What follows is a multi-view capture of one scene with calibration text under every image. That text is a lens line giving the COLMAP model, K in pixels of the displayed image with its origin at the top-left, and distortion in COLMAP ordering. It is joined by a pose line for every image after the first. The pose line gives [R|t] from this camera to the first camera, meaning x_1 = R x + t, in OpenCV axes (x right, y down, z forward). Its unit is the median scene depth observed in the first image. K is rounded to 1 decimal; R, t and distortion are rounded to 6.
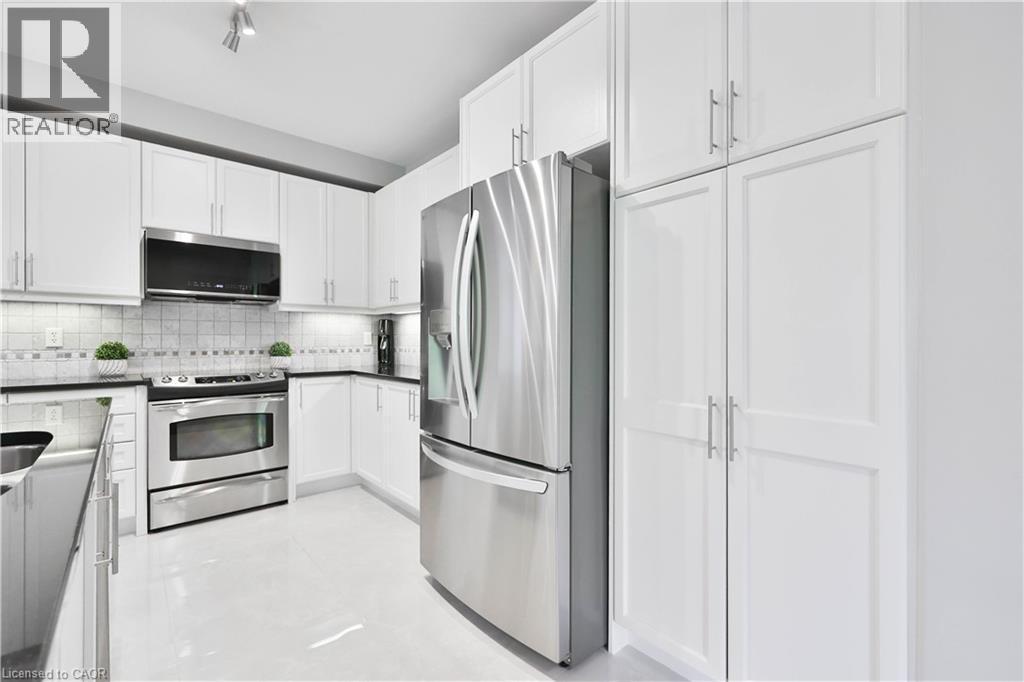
lens RADIAL K [[444.5, 0, 510.1], [0, 444.5, 340.8], [0, 0, 1]] dist [0.001739, -0.000116]
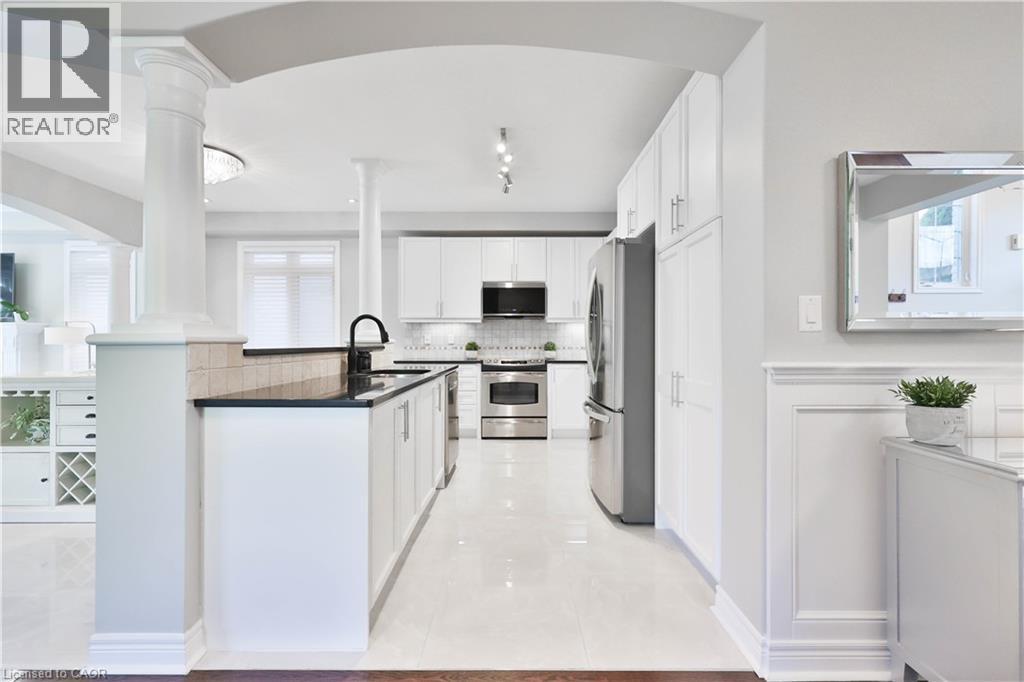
lens RADIAL K [[444.5, 0, 514.3], [0, 444.5, 340.9], [0, 0, 1]] dist [0.001739, -0.000116]
pose [[0.753047, -0.000448, -0.657967, 0.519418], [-0.001302, 0.999997, -0.002171, 0.003870], [0.657966, 0.002492, 0.753044, -0.340713]]
